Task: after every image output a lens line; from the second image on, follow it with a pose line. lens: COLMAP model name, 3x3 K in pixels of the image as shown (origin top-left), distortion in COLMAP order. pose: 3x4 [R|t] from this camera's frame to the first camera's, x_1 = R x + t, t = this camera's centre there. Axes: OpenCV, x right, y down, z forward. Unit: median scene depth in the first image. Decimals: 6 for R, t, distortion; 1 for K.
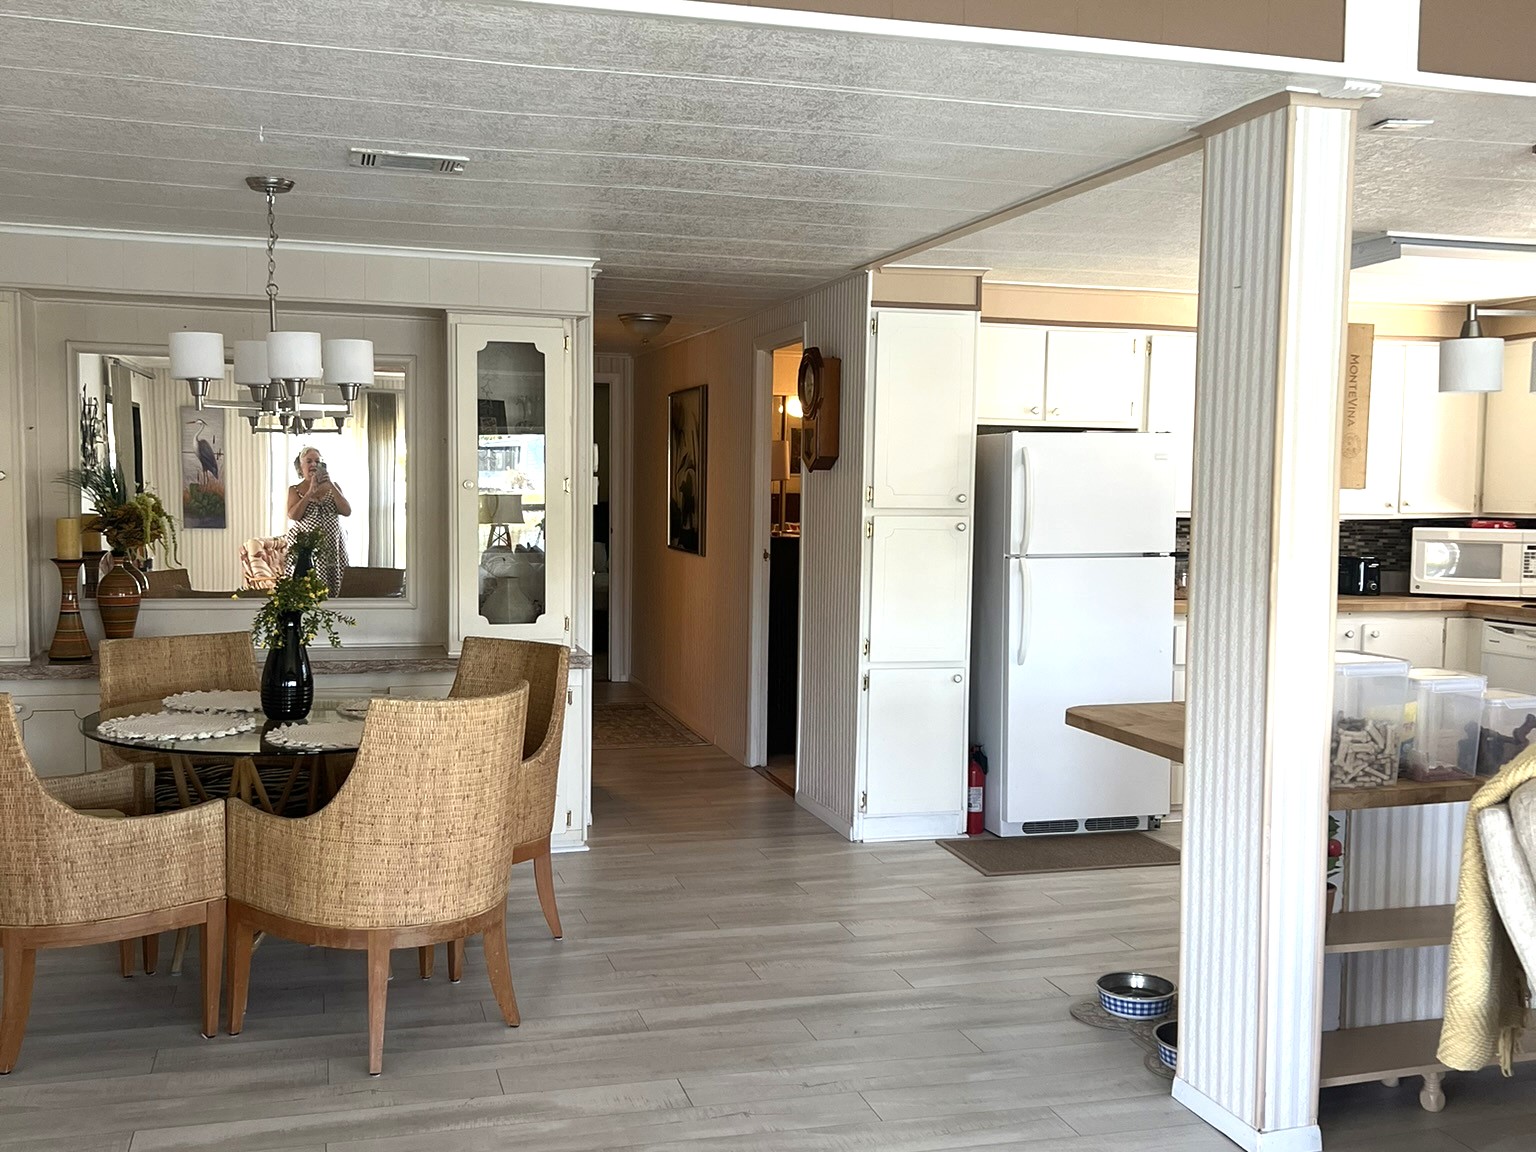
lens RADIAL K [[1535.0, 0, 768.0], [0, 1535.0, 576.0], [0, 0, 1]] dist [0.002982, 0.000706]
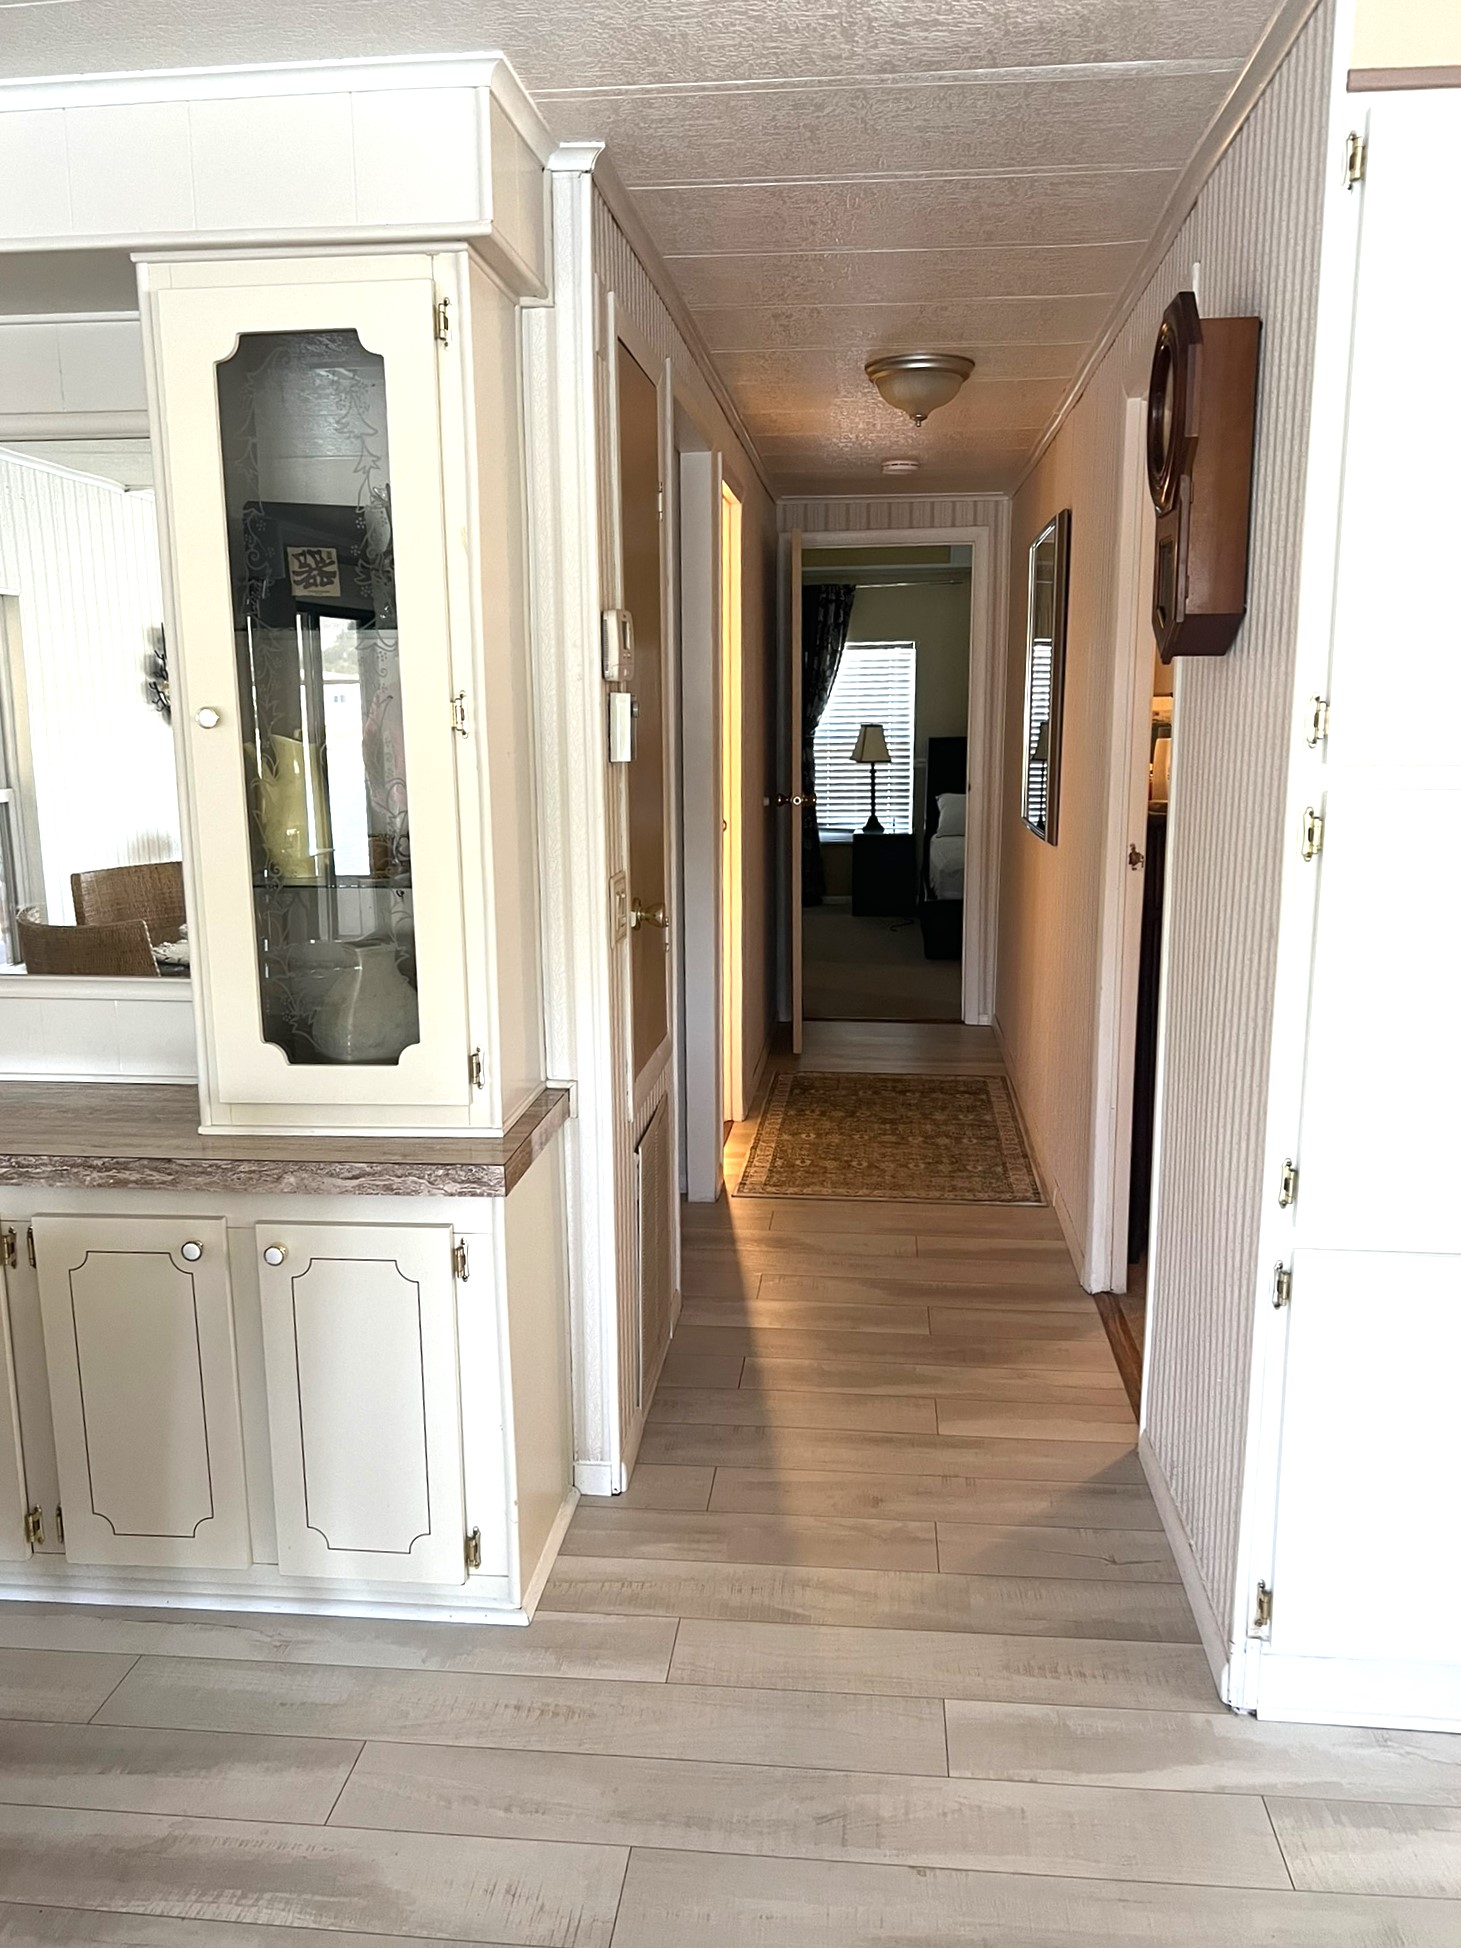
lens RADIAL K [[1513.8, 0, 730.5], [0, 1513.8, 974.0], [0, 0, 1]] dist [0.002299, 0.000225]
pose [[0.925064, 0.045182, -0.377115, 0.075085], [-0.003240, 0.993802, 0.111119, -0.036241], [0.379798, -0.101570, 0.919476, 0.660641]]
